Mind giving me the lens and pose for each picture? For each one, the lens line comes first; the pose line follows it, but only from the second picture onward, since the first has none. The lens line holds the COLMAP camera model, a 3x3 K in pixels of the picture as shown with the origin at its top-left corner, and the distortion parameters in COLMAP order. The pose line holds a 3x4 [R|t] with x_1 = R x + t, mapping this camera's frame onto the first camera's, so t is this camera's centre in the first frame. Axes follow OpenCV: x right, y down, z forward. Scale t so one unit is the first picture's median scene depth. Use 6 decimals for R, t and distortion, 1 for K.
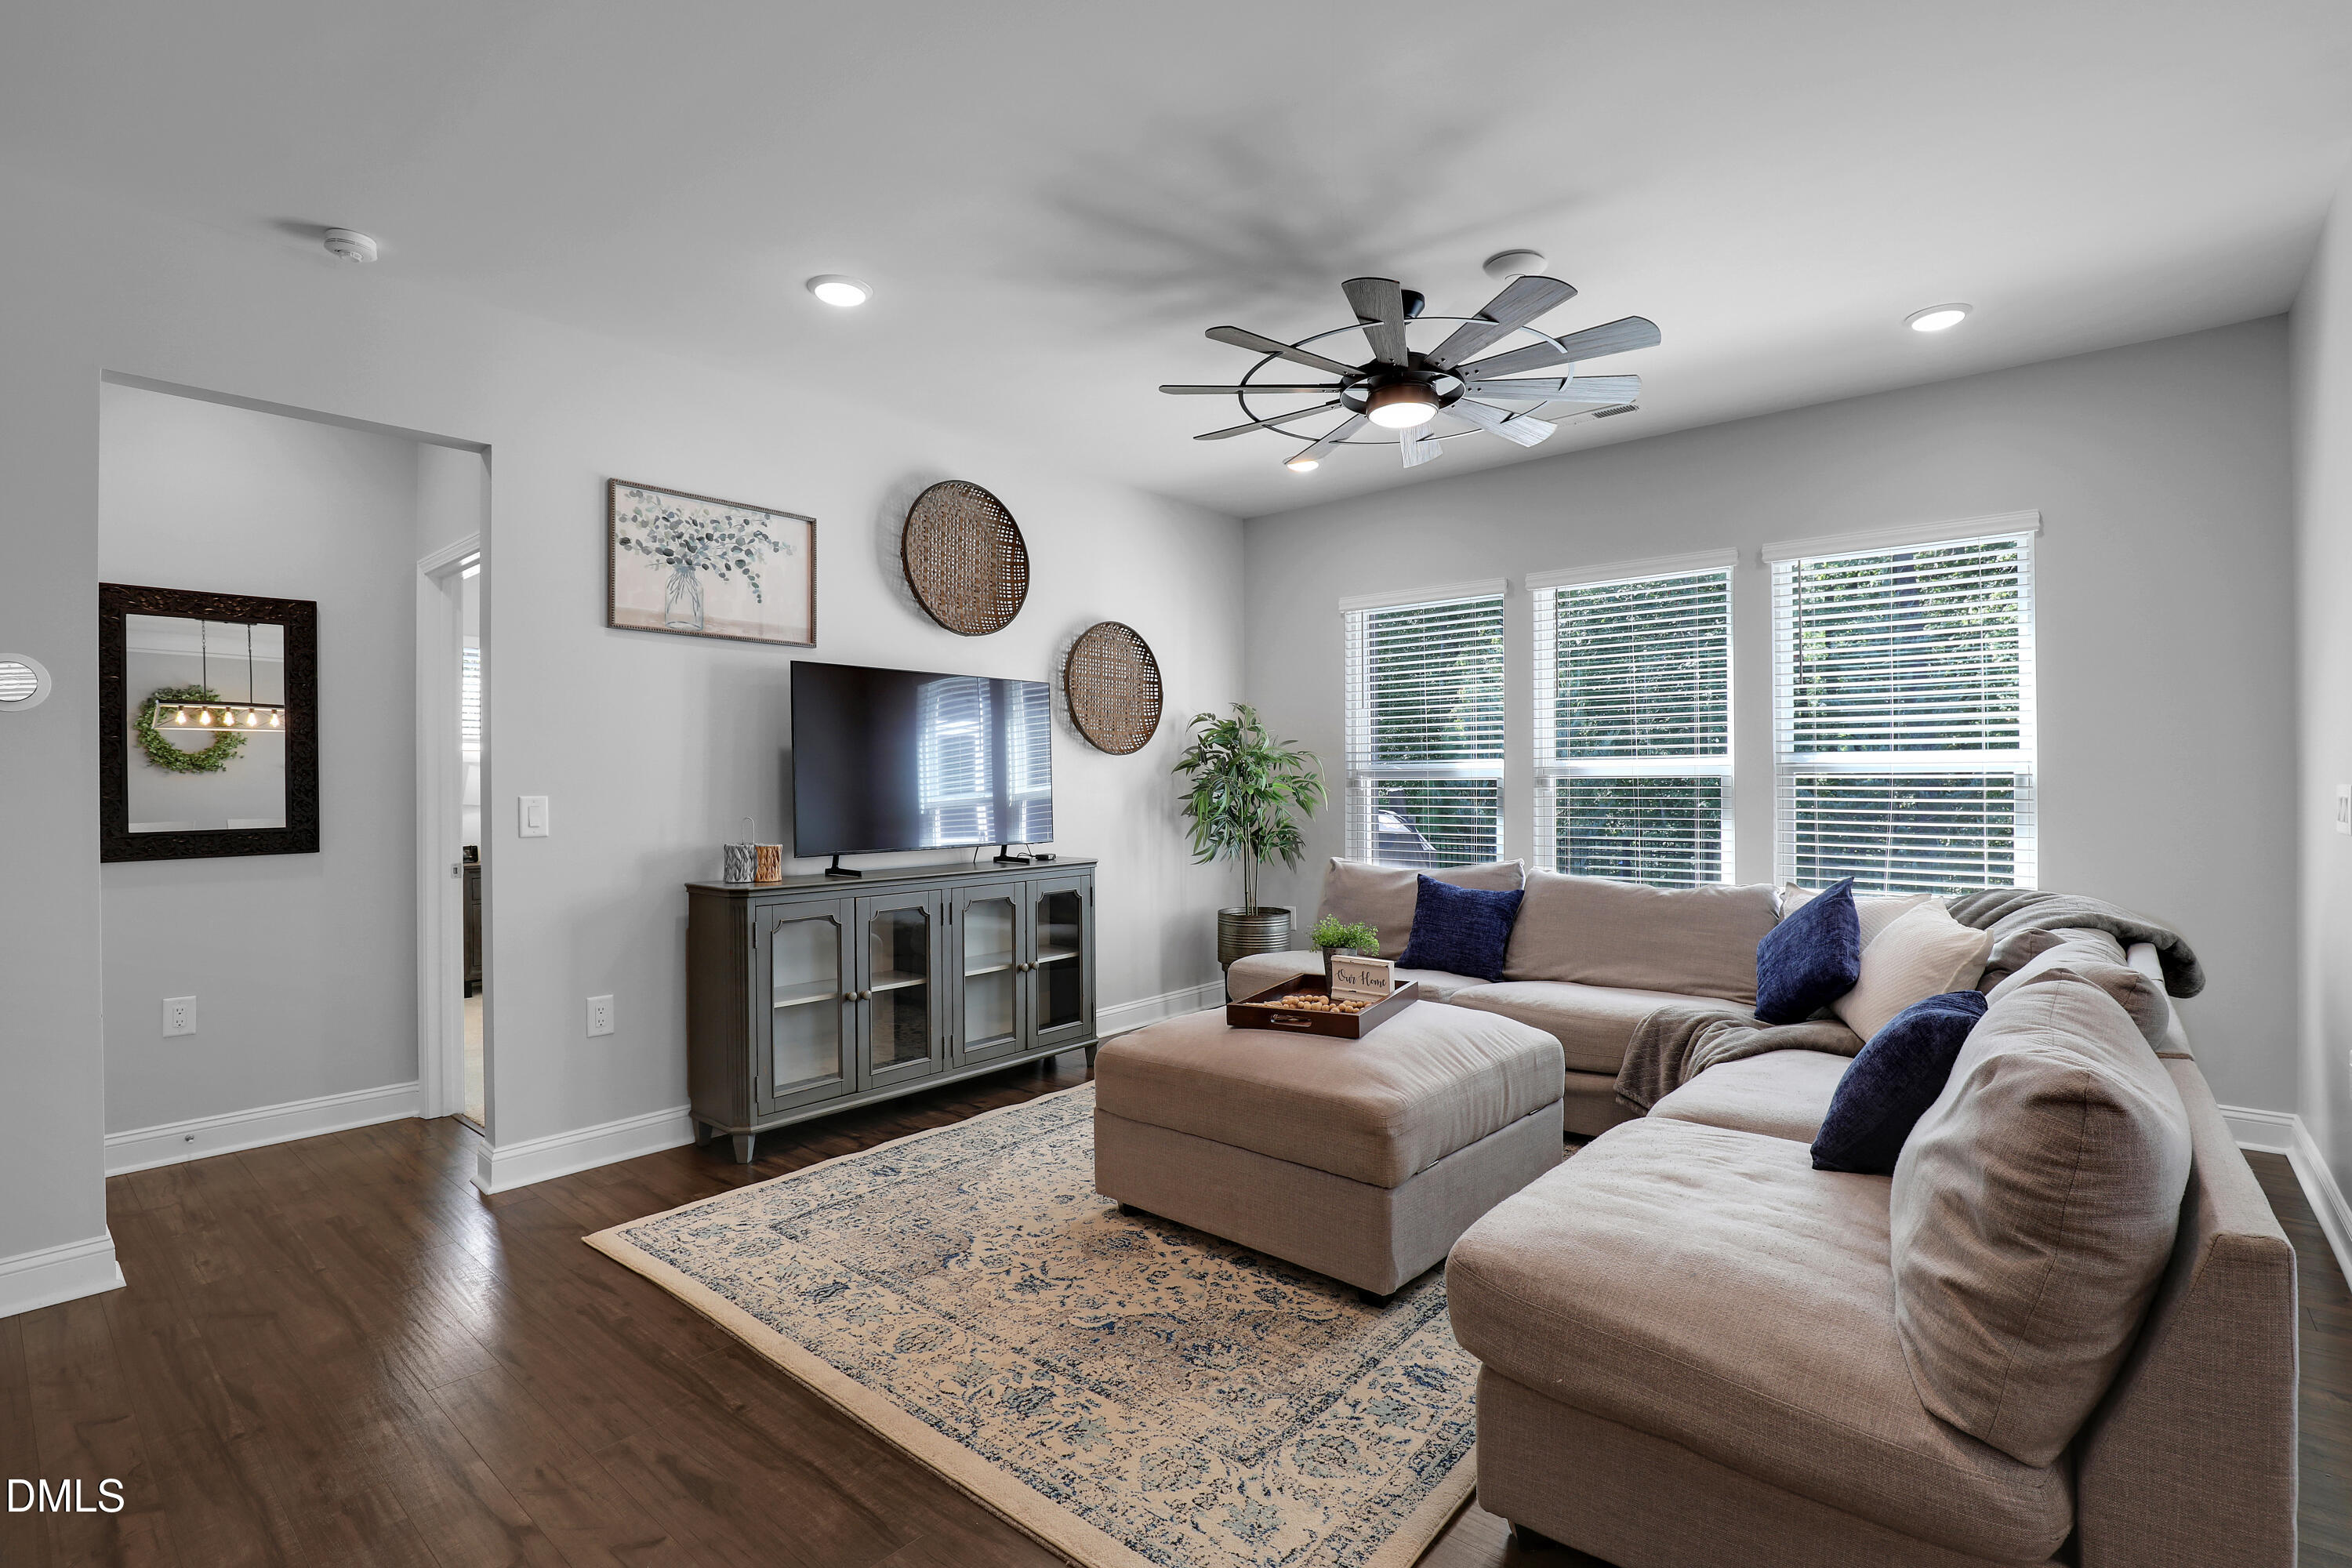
lens RADIAL K [[1081.0, 0, 1189.4], [0, 1081.0, 779.8], [0, 0, 1]] dist [-0.035095, 0.000571]
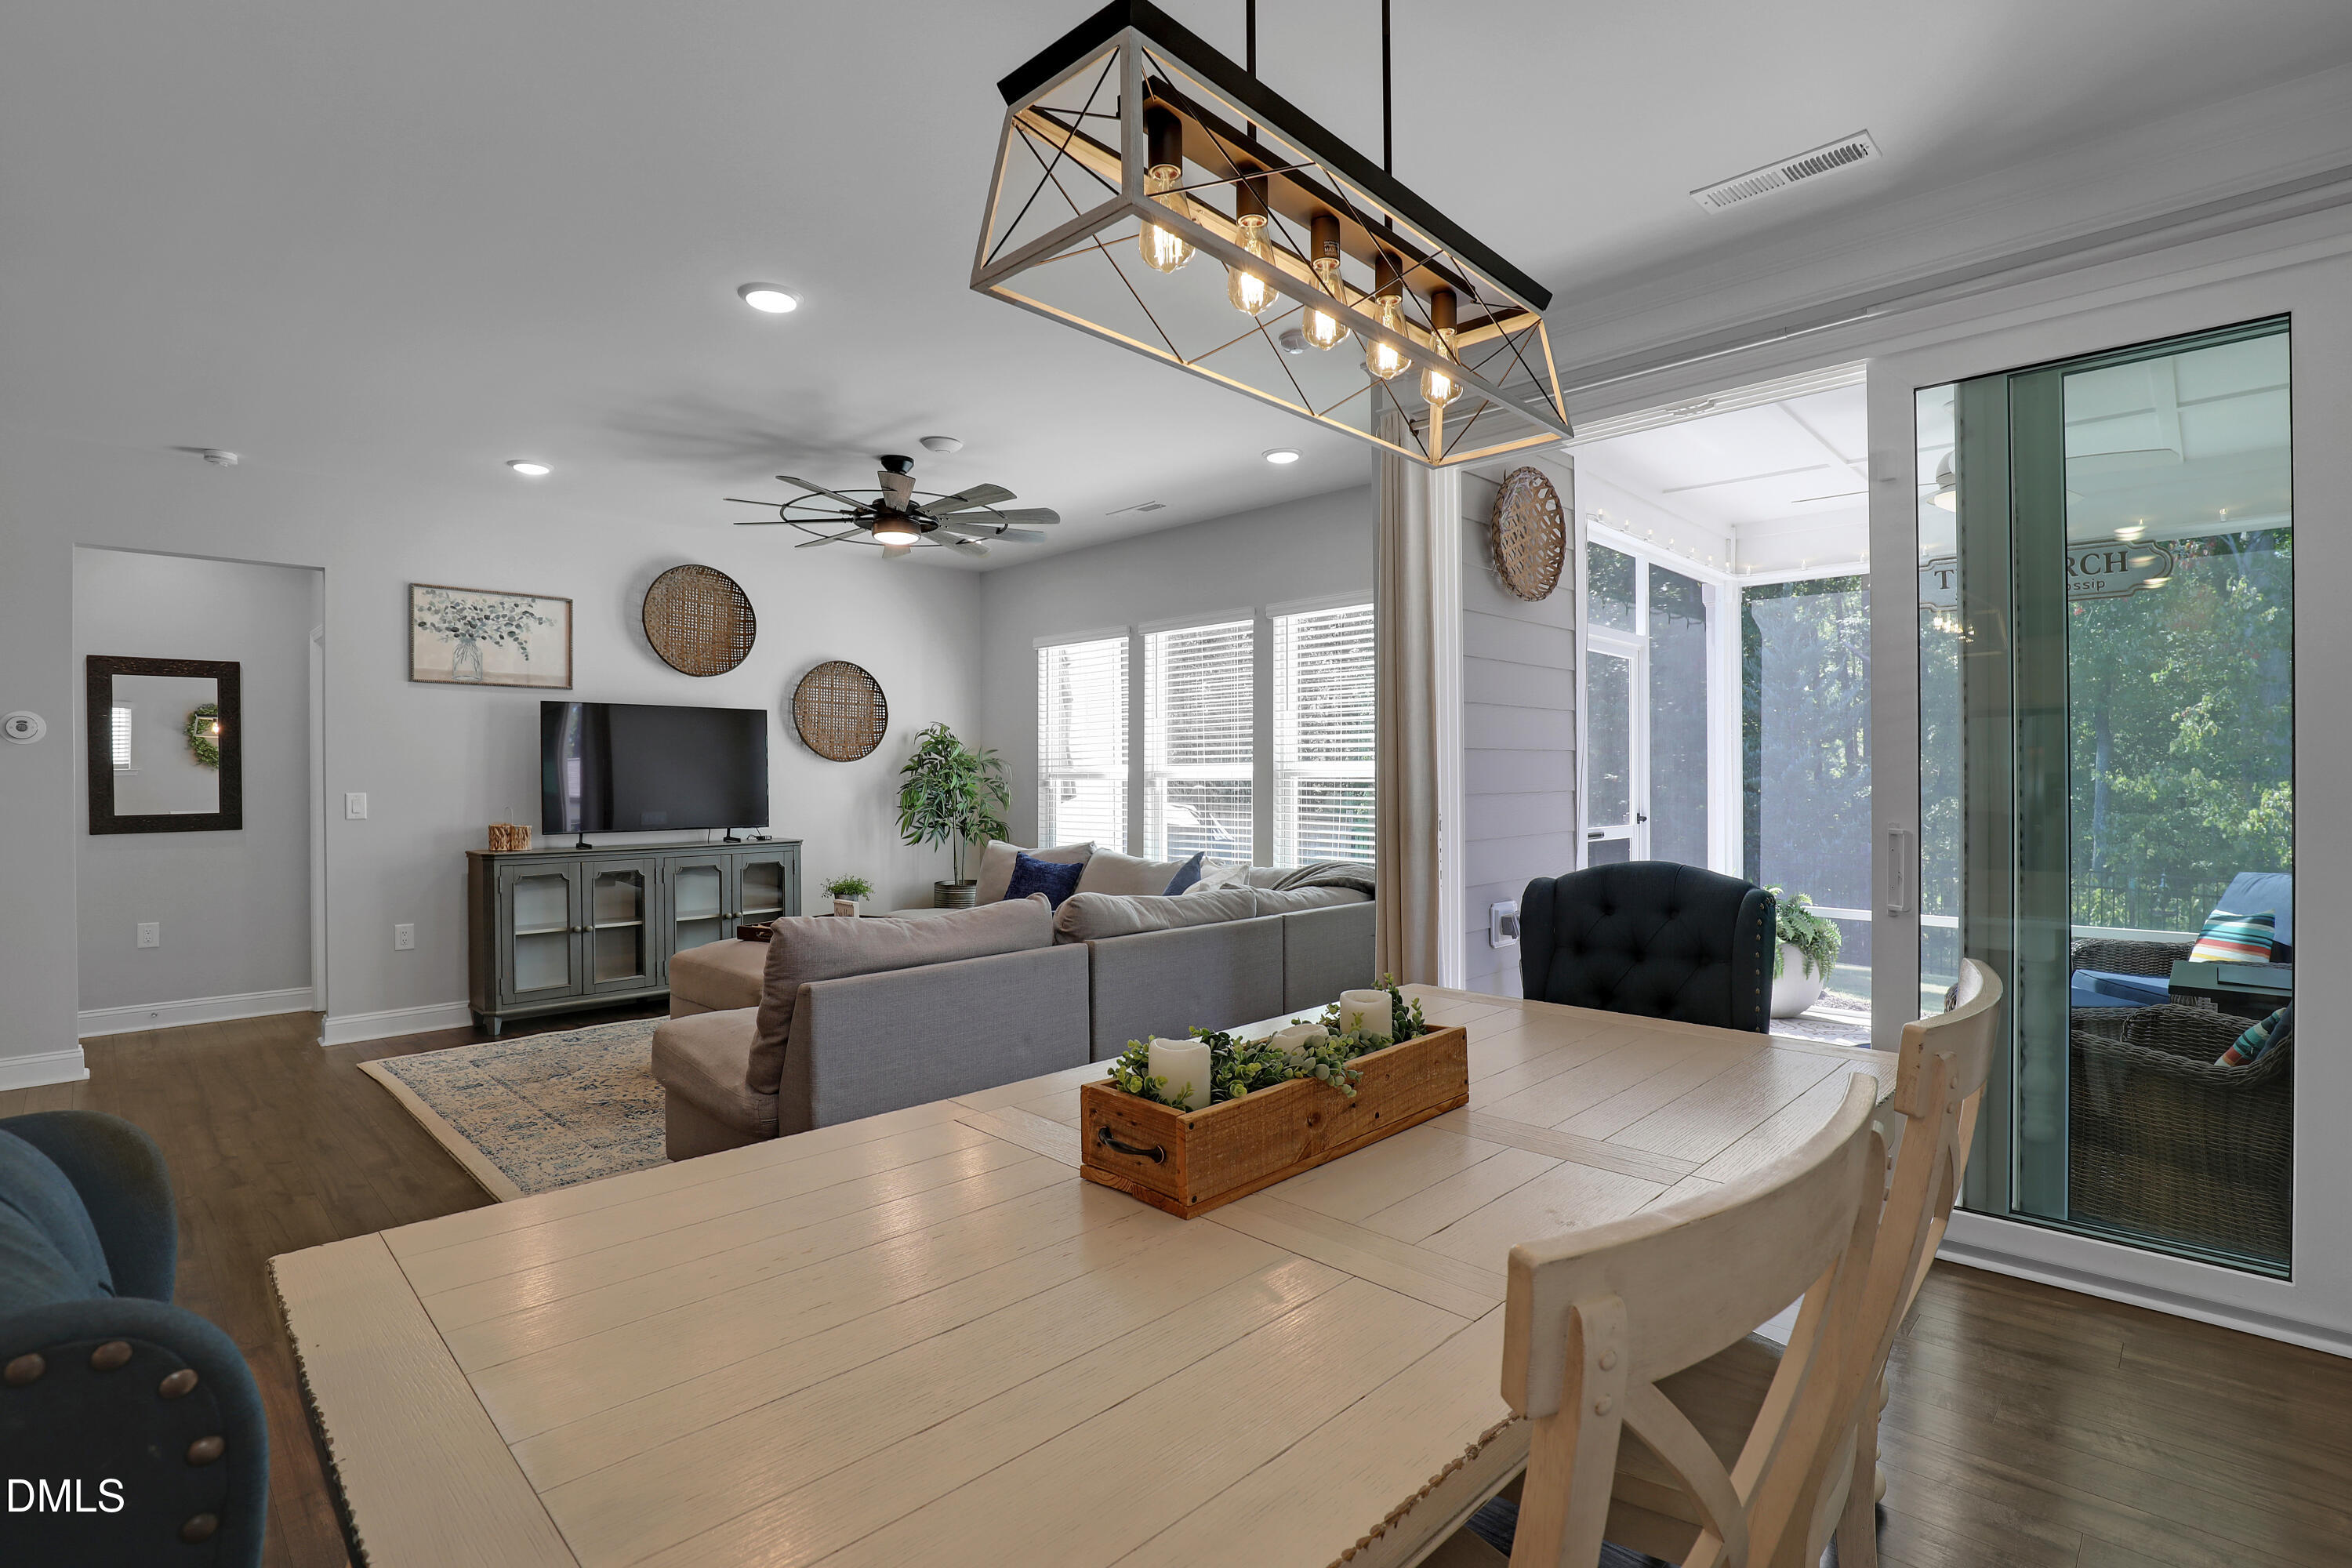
lens RADIAL K [[1100.2, 0, 1176.0], [0, 1100.2, 784.0], [0, 0, 1]] dist [-0.025125, 0.000339]
pose [[0.996927, 0.002010, -0.078305, 0.621382], [-0.001264, 0.999953, 0.009574, -0.012910], [0.078321, -0.009446, 0.996883, -0.425662]]
